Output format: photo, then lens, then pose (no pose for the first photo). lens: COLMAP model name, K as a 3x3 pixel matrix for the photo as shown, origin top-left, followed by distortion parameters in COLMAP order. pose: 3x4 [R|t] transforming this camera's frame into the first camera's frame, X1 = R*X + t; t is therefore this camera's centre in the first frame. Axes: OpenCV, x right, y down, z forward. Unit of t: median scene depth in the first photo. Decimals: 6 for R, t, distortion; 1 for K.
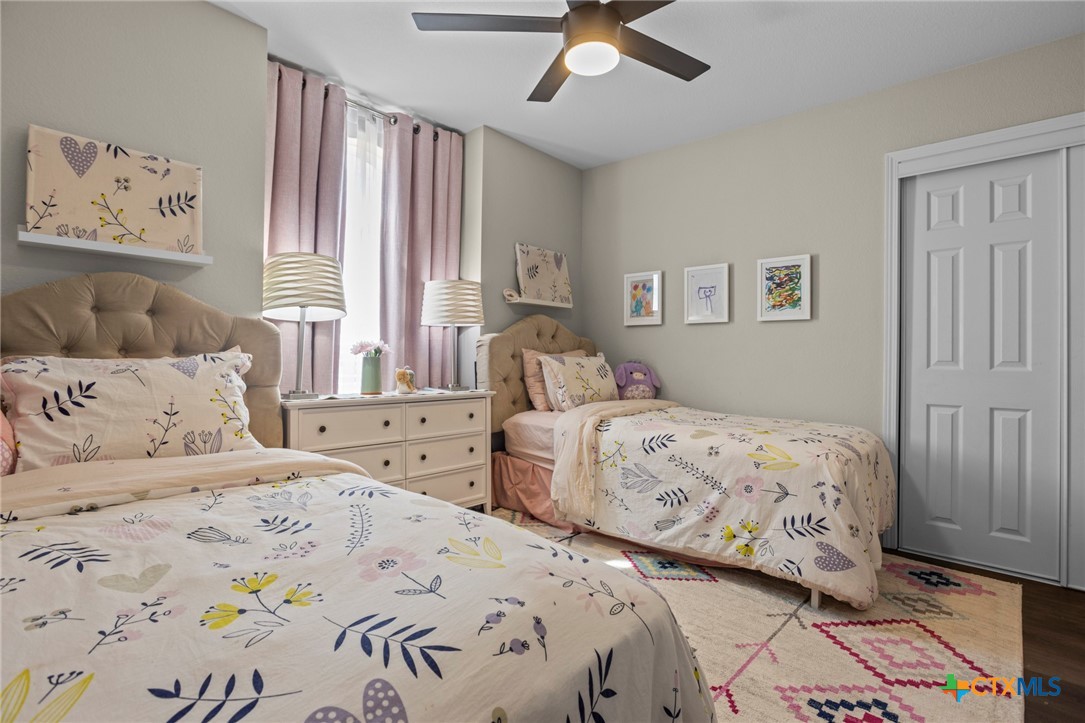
lens RADIAL K [[511.5, 0, 542.6], [0, 511.5, 352.5], [0, 0, 1]] dist [0.002100, 0.000939]
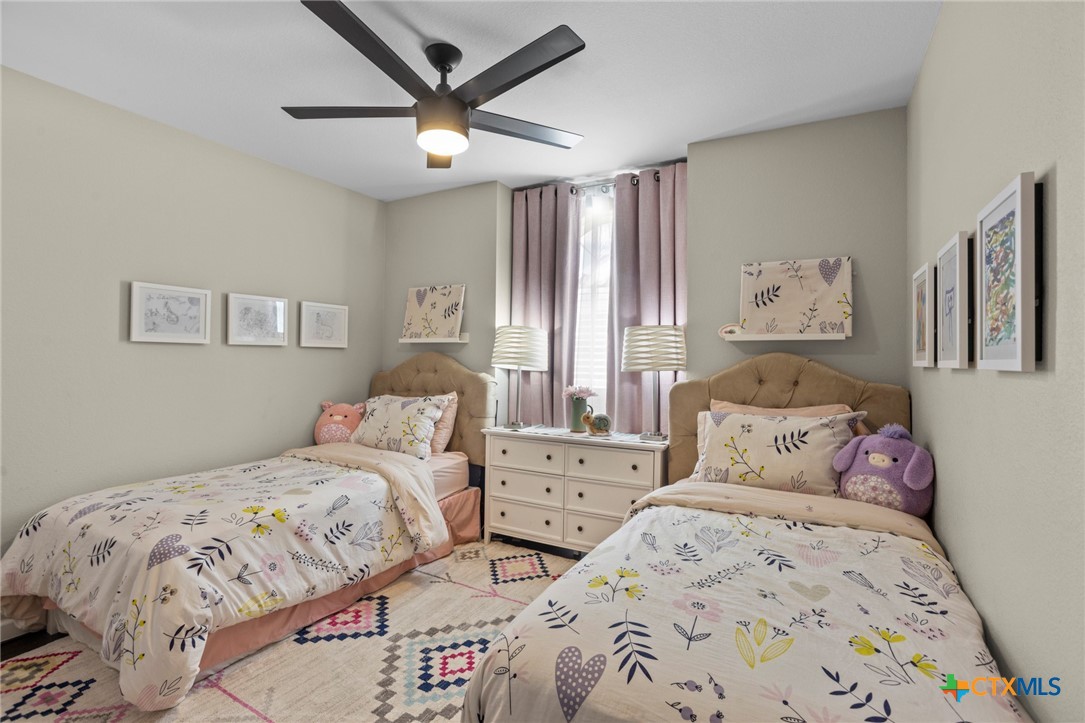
lens RADIAL K [[511.5, 0, 543.0], [0, 511.5, 362.5], [0, 0, 1]] dist [0.002100, 0.000939]
pose [[0.253802, -0.008406, -0.967220, 0.742746], [-0.002529, 0.999953, -0.009355, -0.063600], [0.967253, 0.004821, 0.253769, 0.590836]]
